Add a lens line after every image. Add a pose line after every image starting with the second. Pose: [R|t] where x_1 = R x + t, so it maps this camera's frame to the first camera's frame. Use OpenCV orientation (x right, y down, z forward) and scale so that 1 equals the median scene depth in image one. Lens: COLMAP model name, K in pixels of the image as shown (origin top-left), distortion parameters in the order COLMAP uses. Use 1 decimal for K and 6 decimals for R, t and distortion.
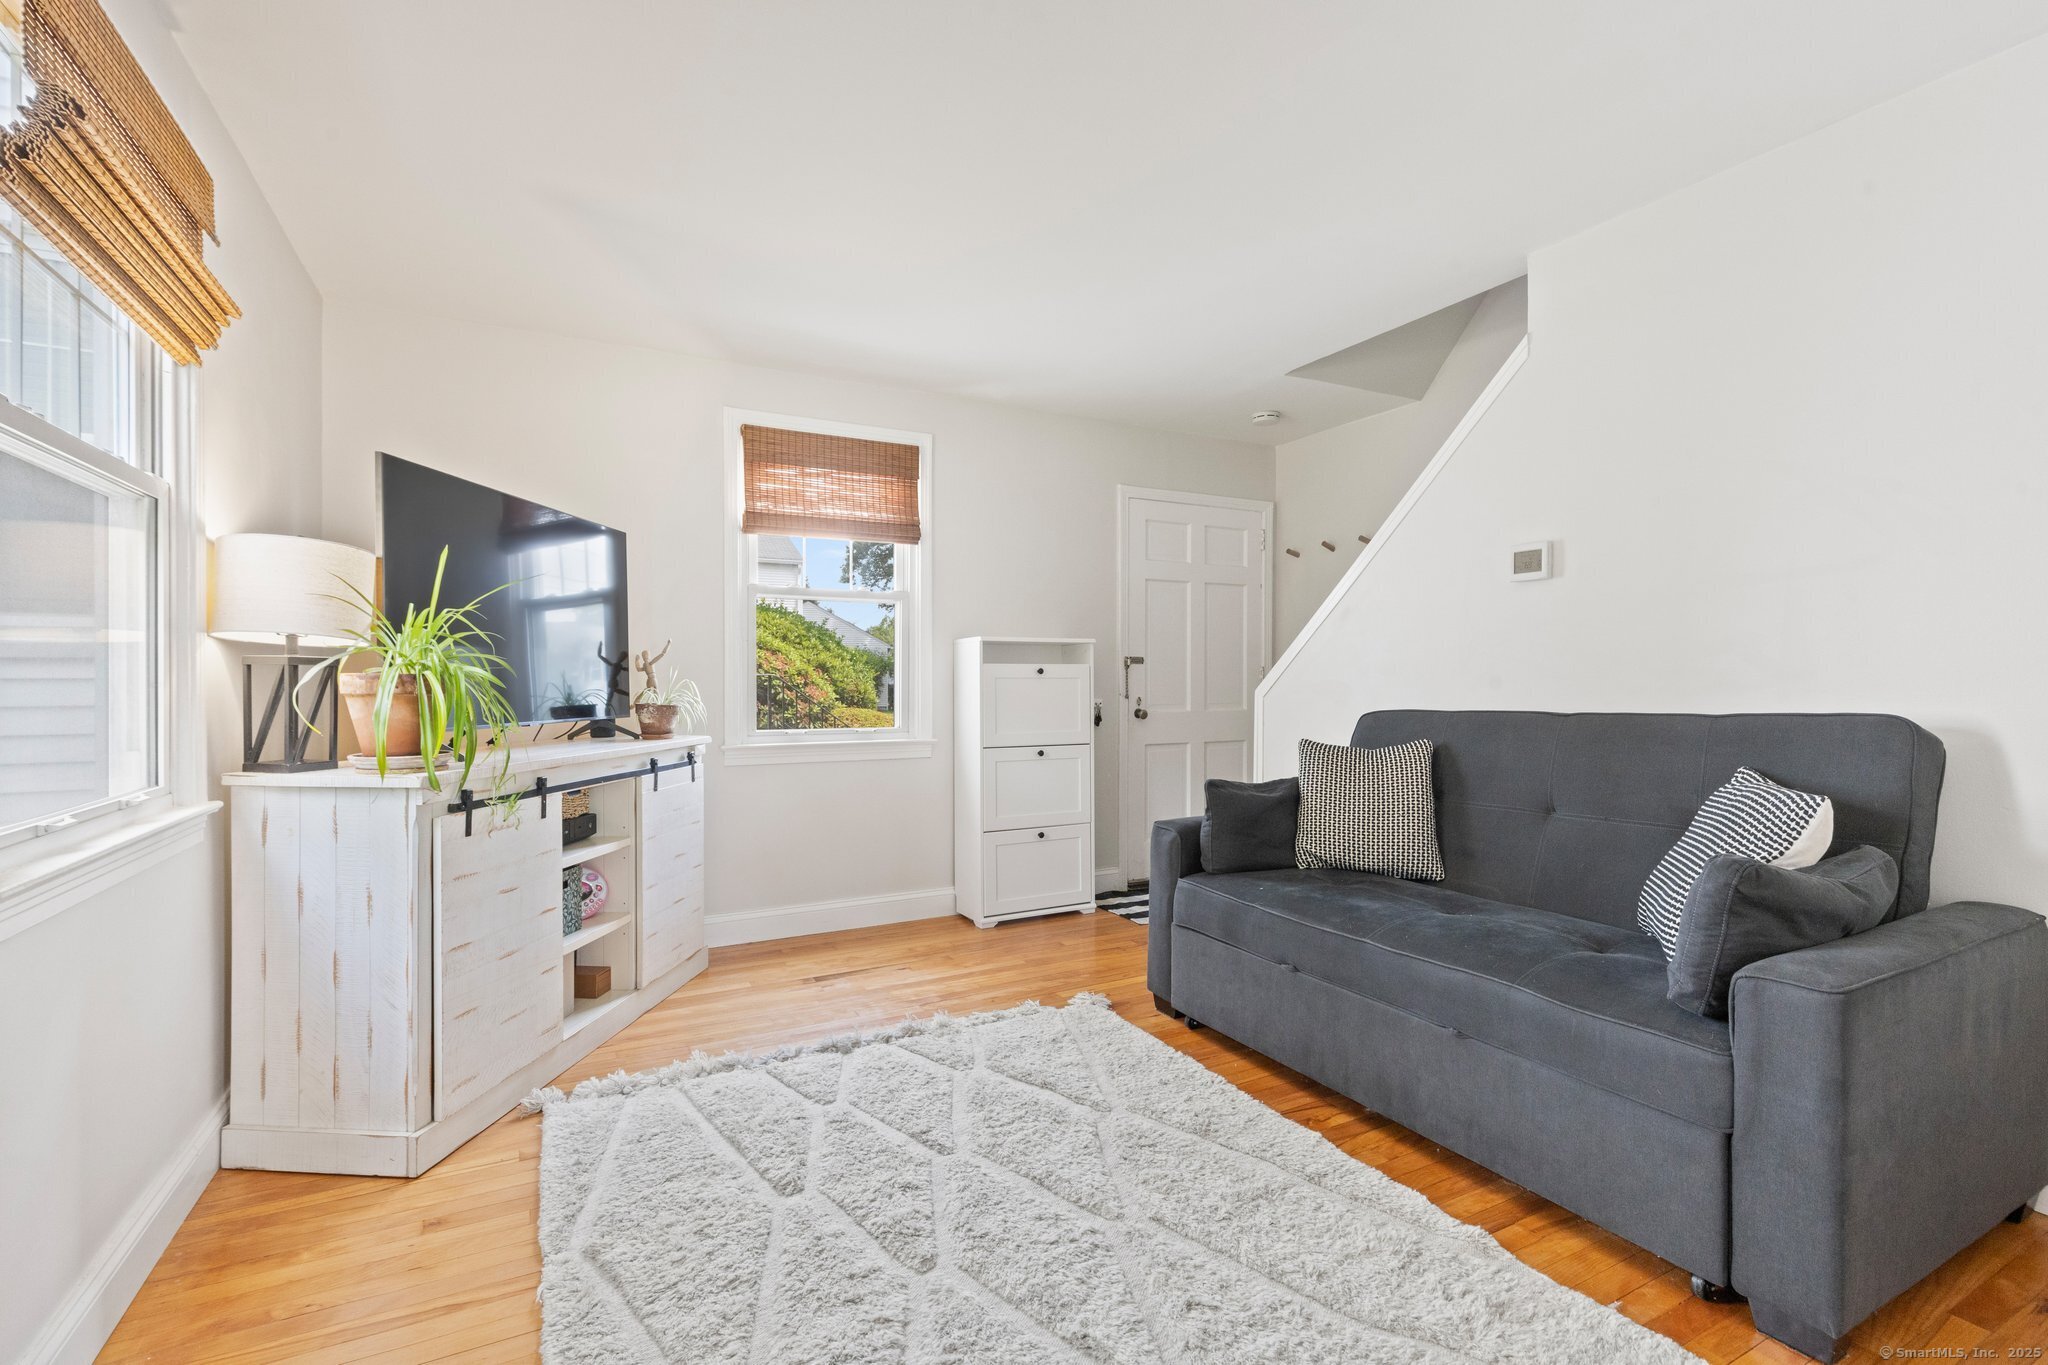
lens RADIAL K [[930.6, 0, 1028.2], [0, 930.6, 689.1], [0, 0, 1]] dist [0.002917, 0.000008]
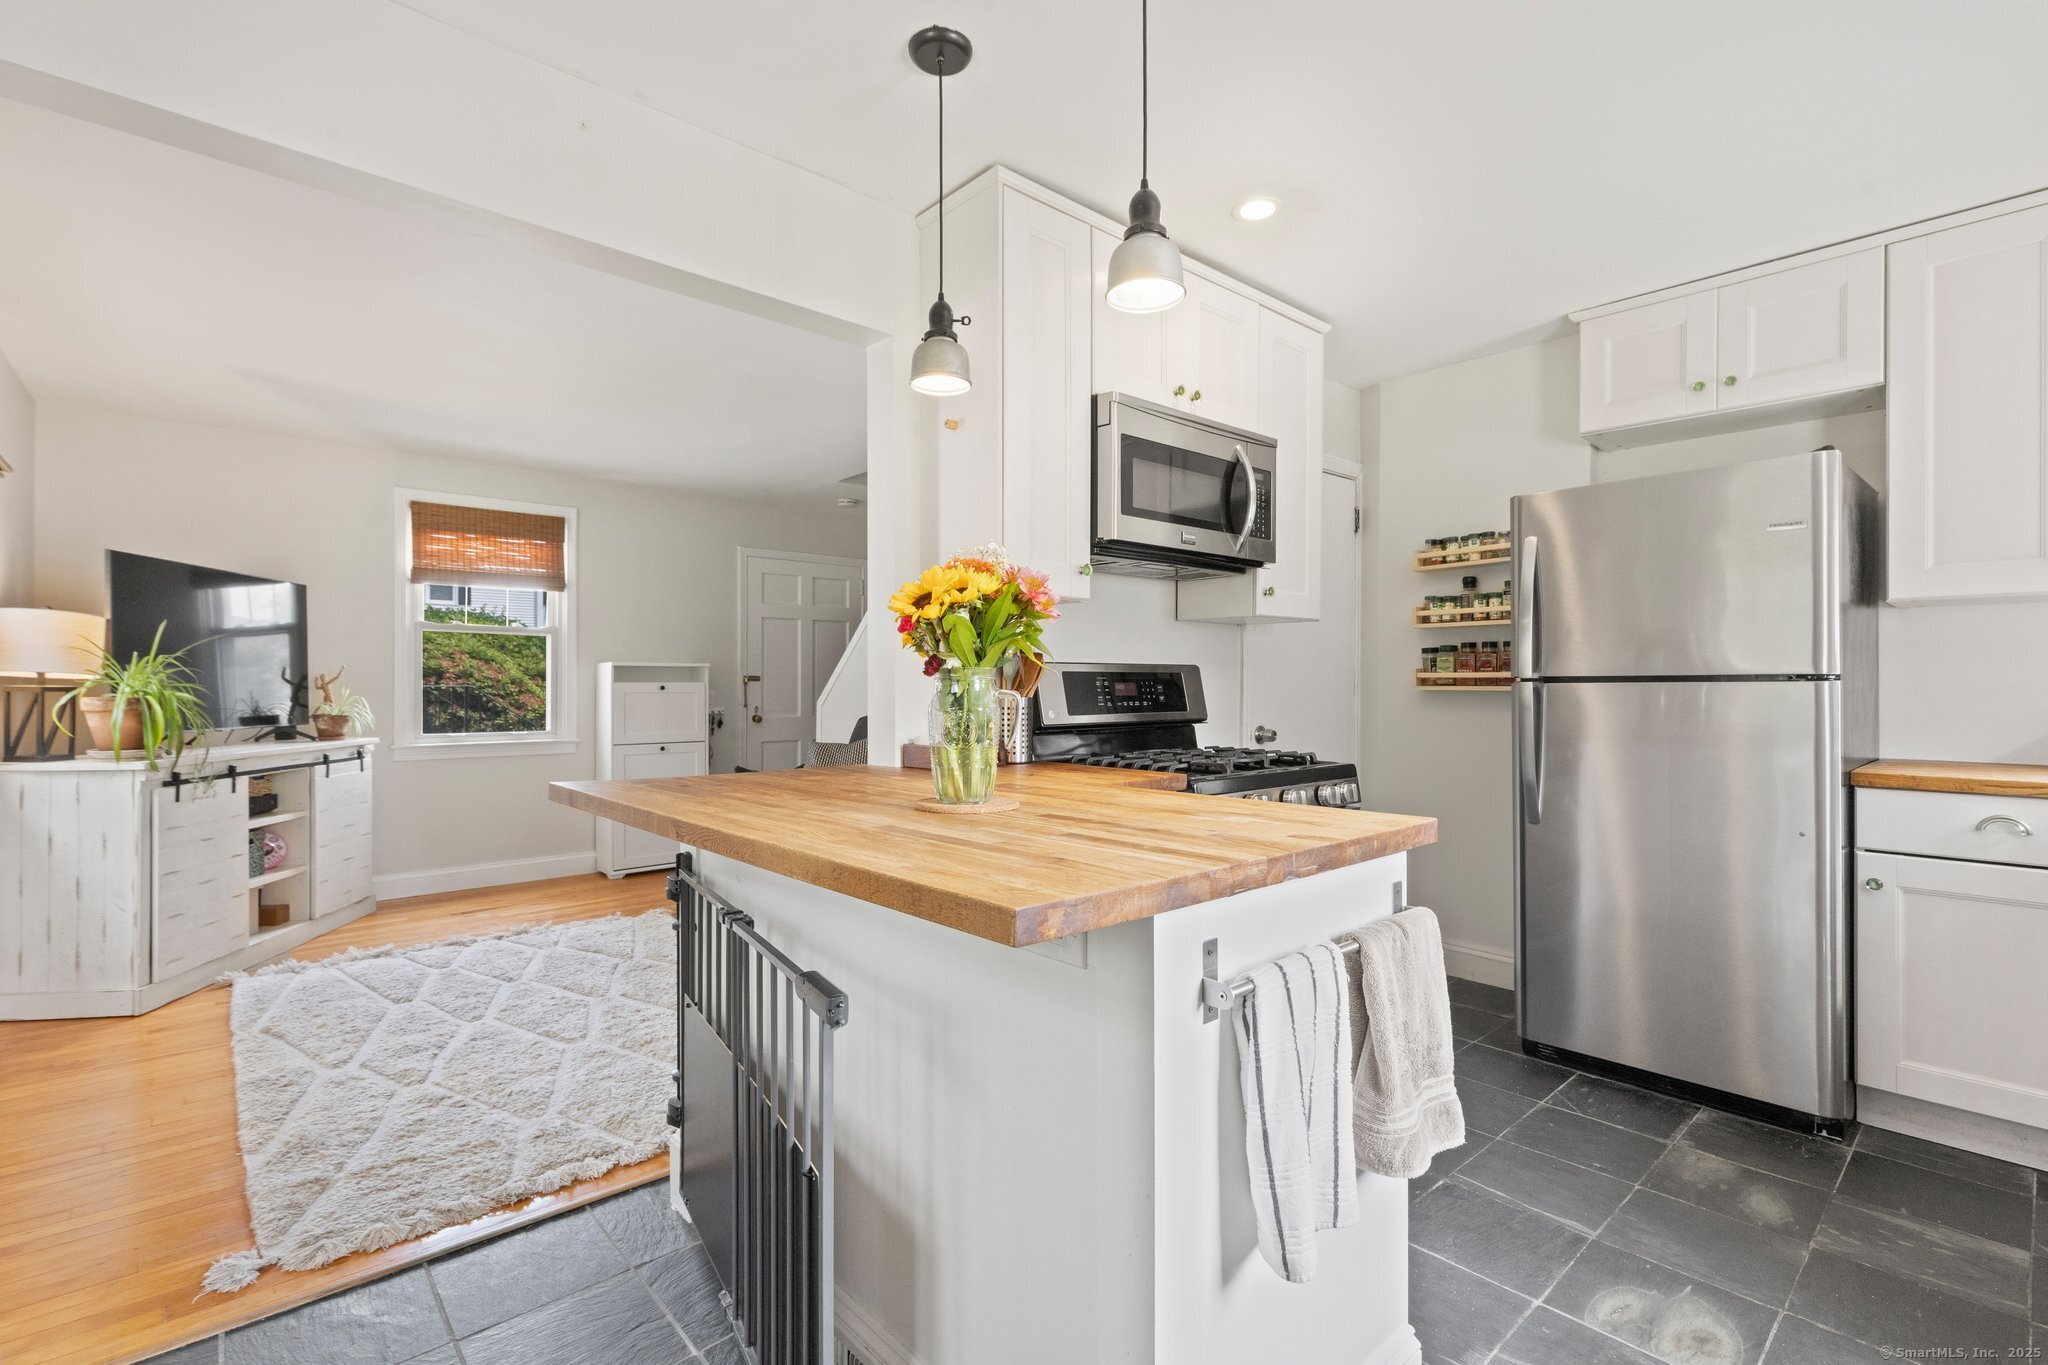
lens RADIAL K [[930.6, 0, 1023.0], [0, 930.6, 686.2], [0, 0, 1]] dist [0.002917, 0.000008]
pose [[0.974475, 0.000942, 0.224493, 0.308020], [0.000621, 0.999976, -0.006892, -0.016745], [-0.224494, 0.006855, 0.974451, -0.607037]]
